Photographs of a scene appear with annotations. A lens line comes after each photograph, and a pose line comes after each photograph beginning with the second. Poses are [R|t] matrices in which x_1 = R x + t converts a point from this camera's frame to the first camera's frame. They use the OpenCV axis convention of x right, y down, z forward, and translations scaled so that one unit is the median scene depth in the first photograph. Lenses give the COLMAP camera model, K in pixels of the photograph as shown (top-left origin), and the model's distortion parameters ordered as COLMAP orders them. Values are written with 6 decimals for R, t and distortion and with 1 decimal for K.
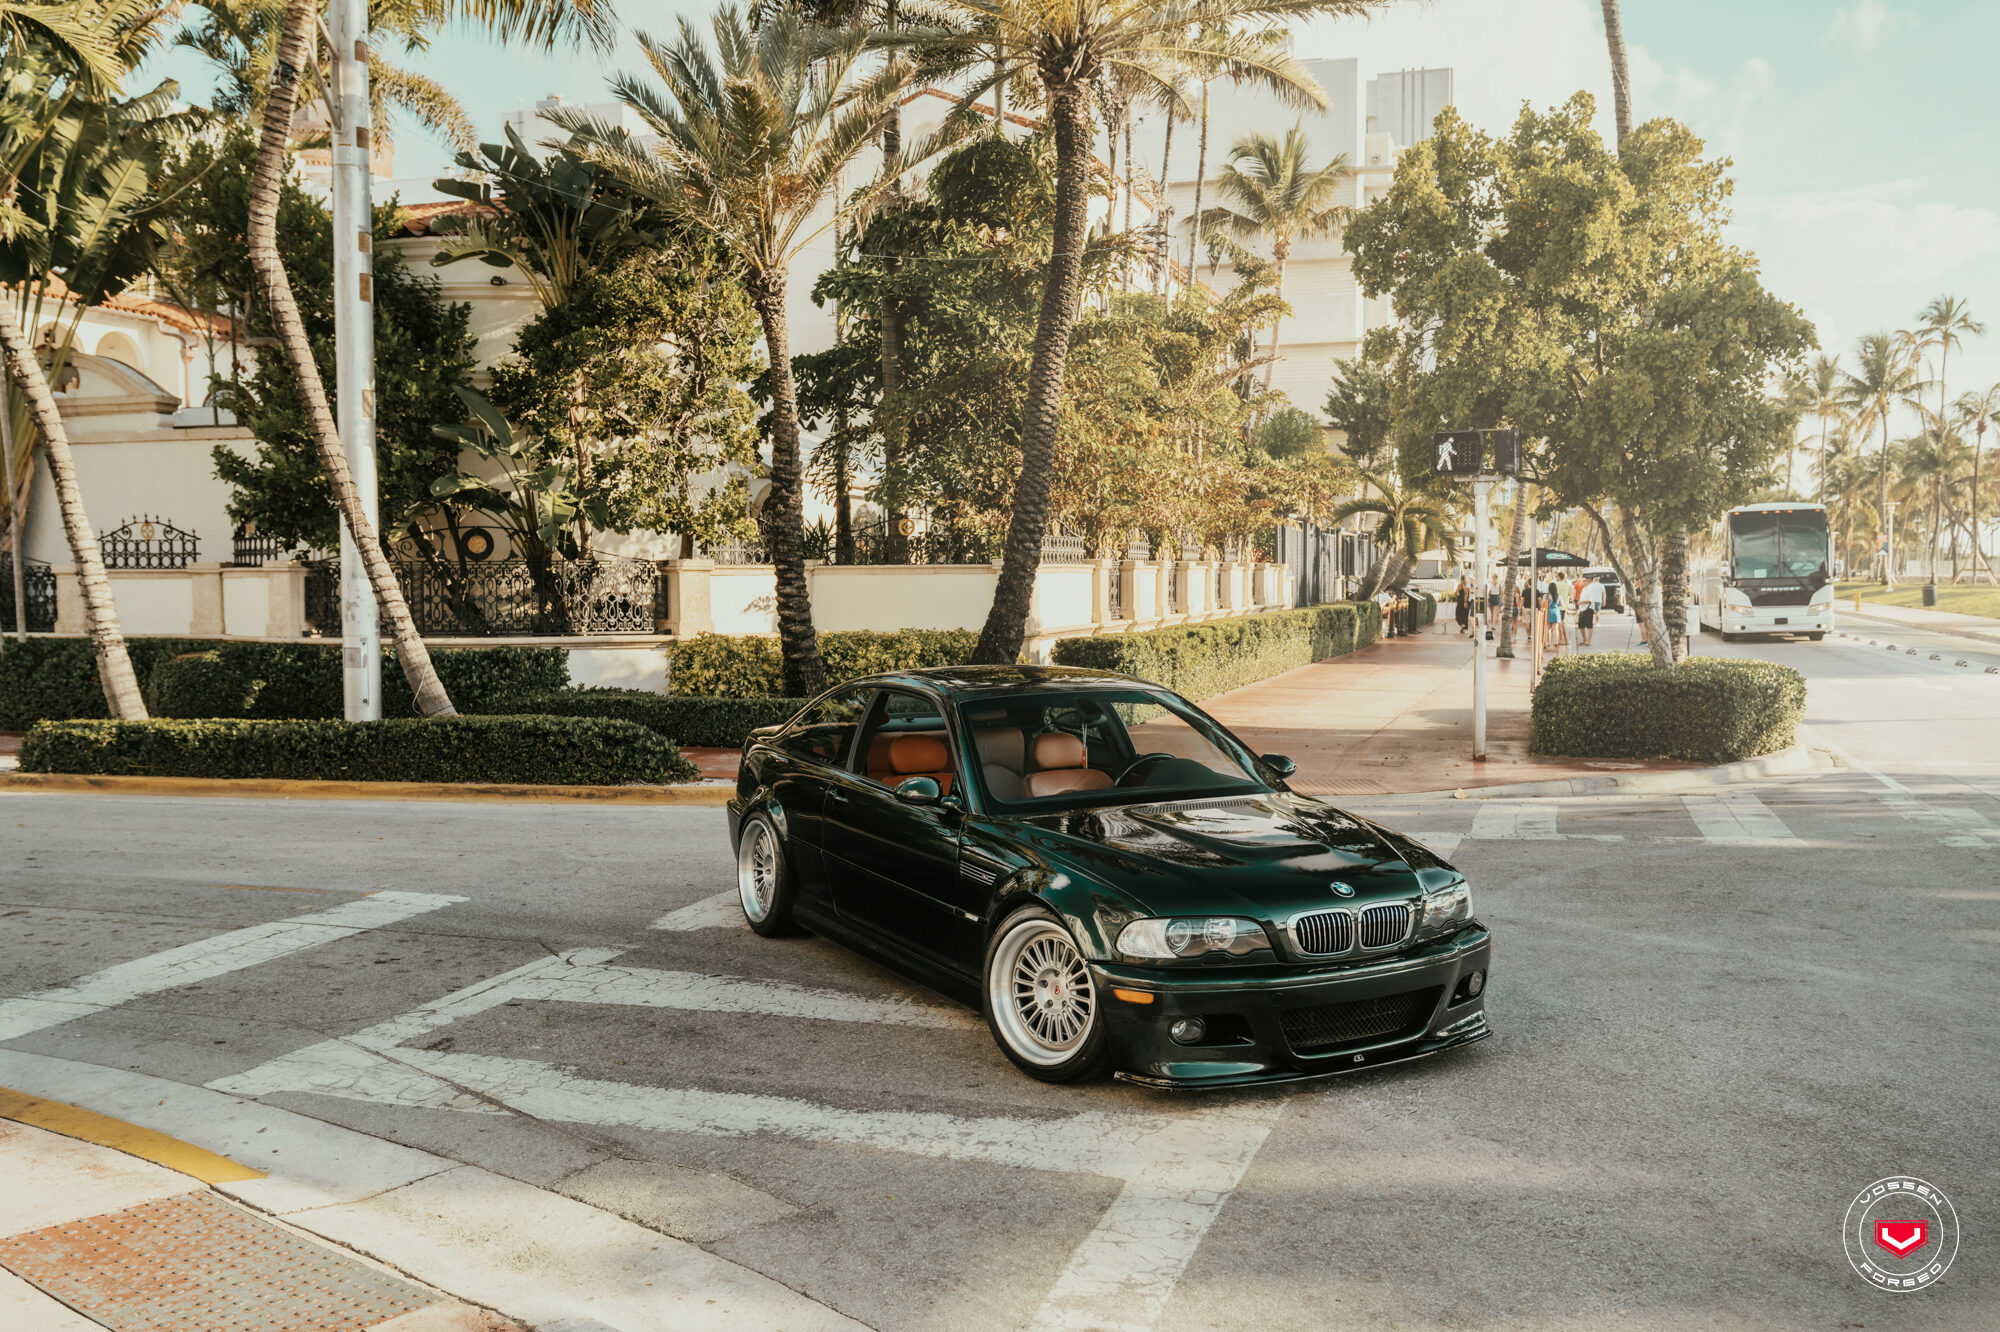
lens RADIAL K [[1683.0, 0, 1000.0], [0, 1683.0, 666.0], [0, 0, 1]] dist [-0.001923, 0.001279]
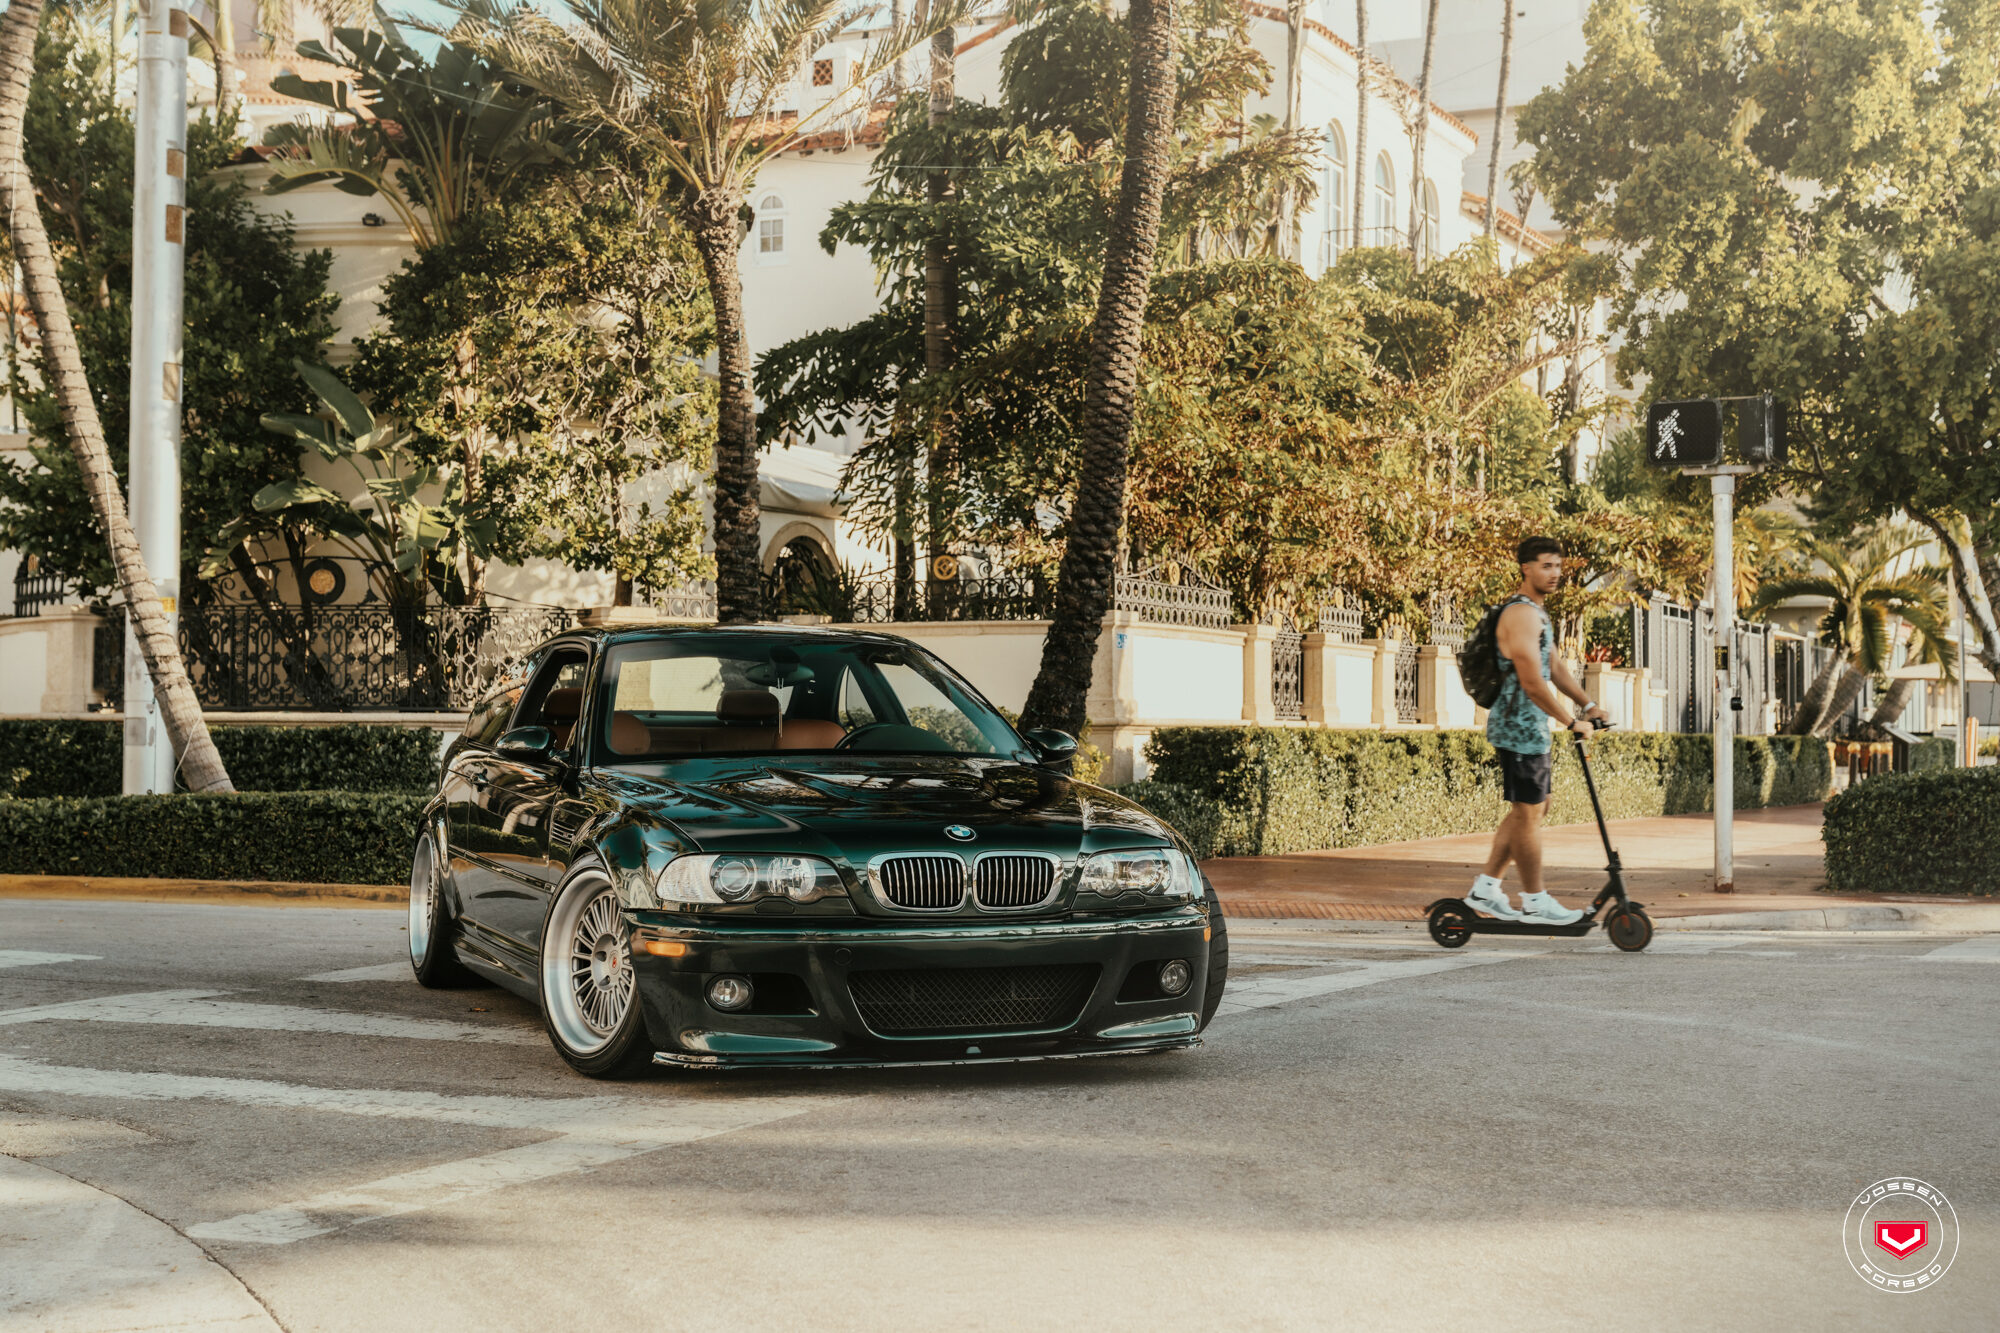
lens RADIAL K [[2665.8, 0, 1000.0], [0, 2665.8, 666.5], [0, 0, 1]] dist [0.016233, -0.048247]
pose [[0.990808, 0.005590, -0.135160, 0.127360], [-0.016772, 0.996513, -0.081736, 0.051473], [0.134232, 0.083252, 0.987447, -0.073173]]
